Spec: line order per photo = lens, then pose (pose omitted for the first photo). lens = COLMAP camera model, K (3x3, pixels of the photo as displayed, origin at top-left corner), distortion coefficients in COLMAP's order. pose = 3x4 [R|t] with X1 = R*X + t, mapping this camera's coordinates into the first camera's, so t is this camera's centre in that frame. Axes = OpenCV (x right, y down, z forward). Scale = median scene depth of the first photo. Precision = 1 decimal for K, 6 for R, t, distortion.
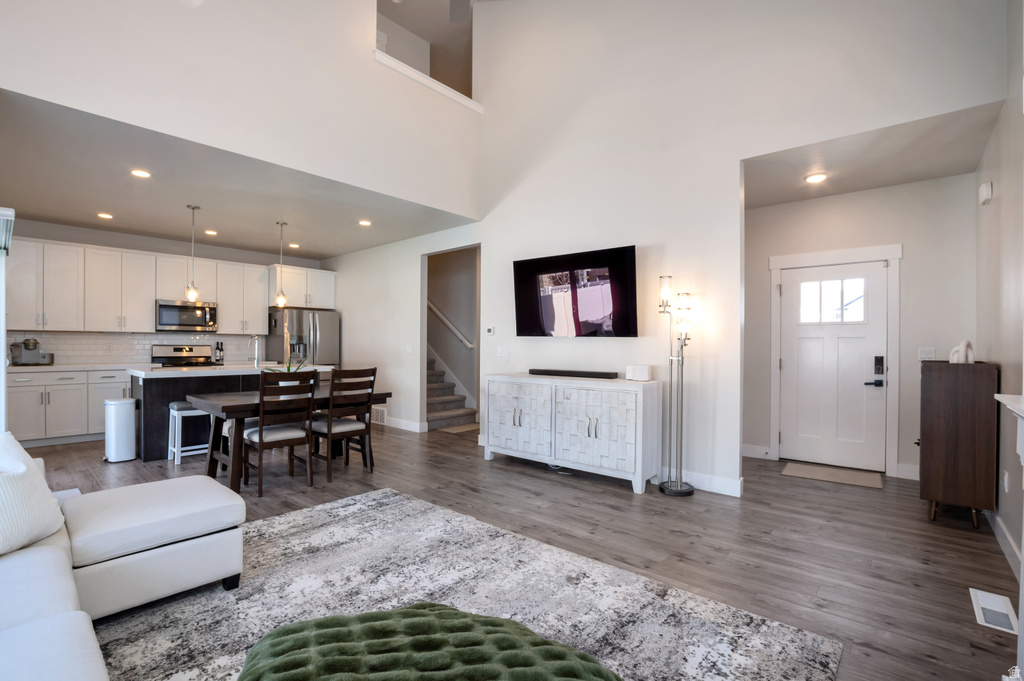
lens RADIAL K [[463.3, 0, 511.8], [0, 463.3, 343.5], [0, 0, 1]] dist [-0.037510, 0.004601]
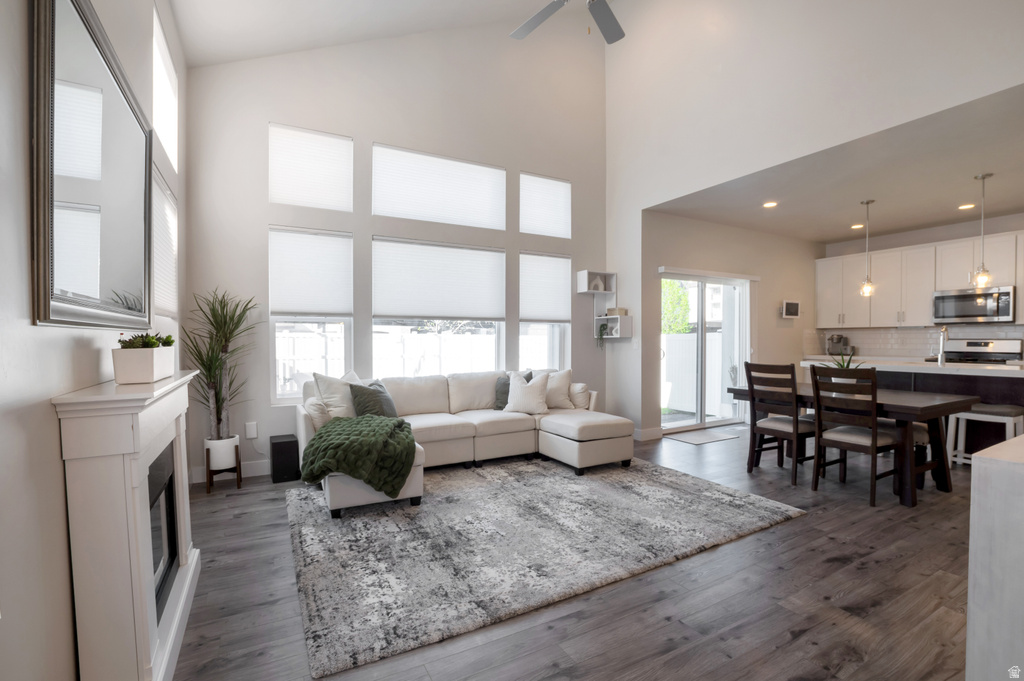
lens RADIAL K [[463.3, 0, 512.0], [0, 463.3, 348.1], [0, 0, 1]] dist [-0.037510, 0.004601]
pose [[-0.338406, 0.014853, -0.940883, 0.589607], [0.005080, 0.999890, 0.013957, 0.006846], [0.940987, -0.000057, -0.338444, 0.688259]]
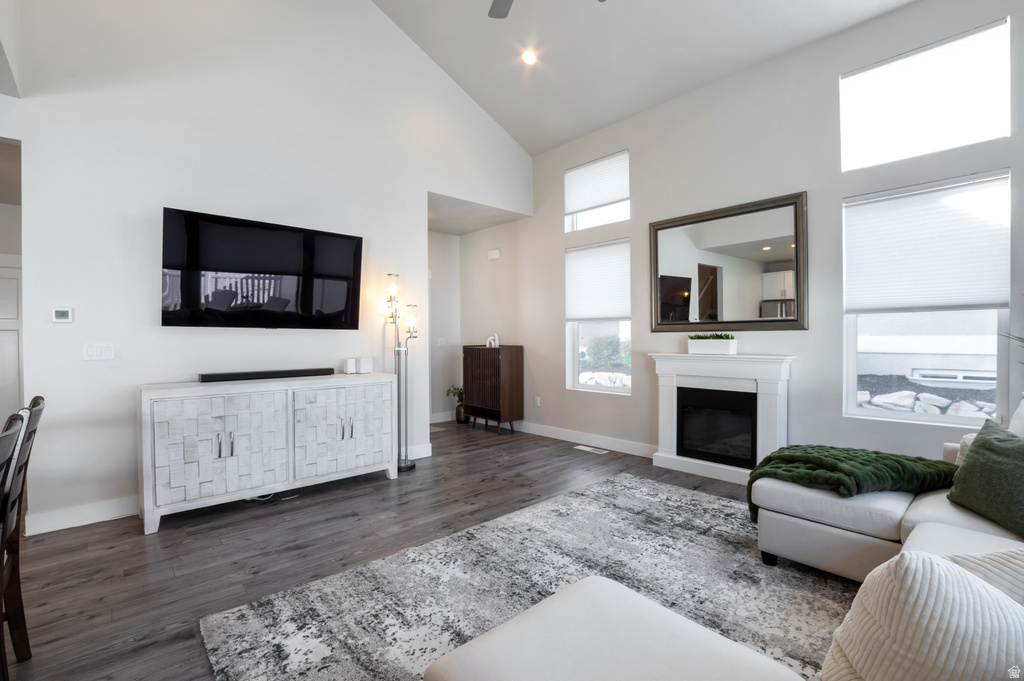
lens RADIAL K [[463.3, 0, 510.2], [0, 463.3, 337.1], [0, 0, 1]] dist [-0.037510, 0.004601]
pose [[0.120041, -0.005703, 0.992753, -0.636009], [0.004688, 0.999976, 0.005177, -0.001296], [-0.992758, 0.004032, 0.120065, 0.526048]]
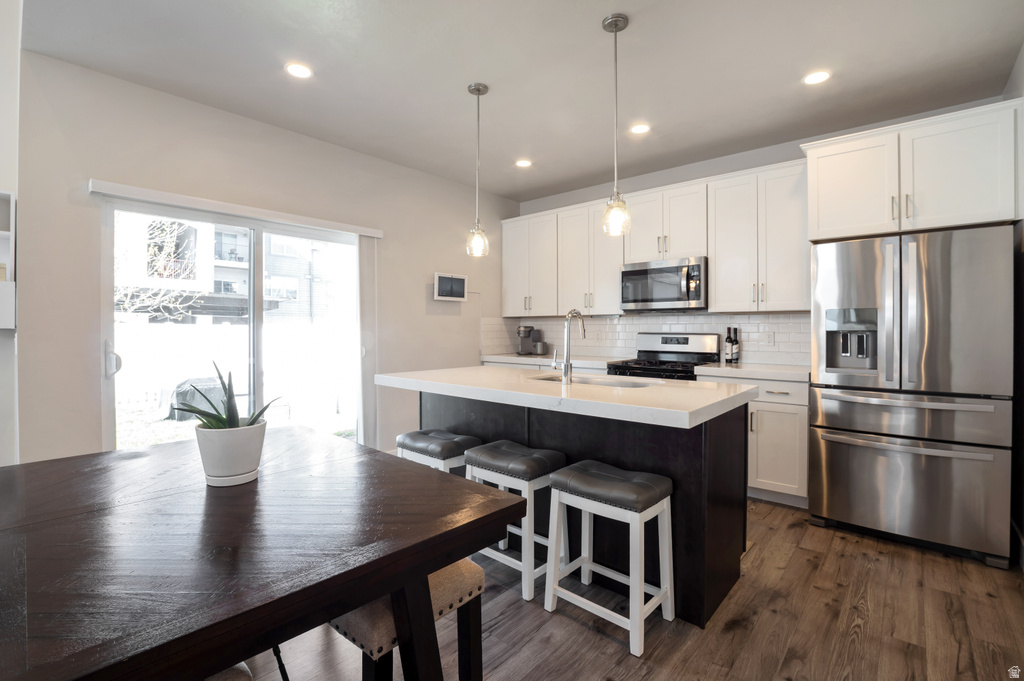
lens RADIAL K [[463.3, 0, 537.1], [0, 463.3, 331.6], [0, 0, 1]] dist [-0.037510, 0.004601]
pose [[0.033358, 0.000589, -0.999443, -0.164839], [0.004255, 0.999991, 0.000731, 0.000278], [0.999434, -0.004277, 0.033355, 1.221011]]
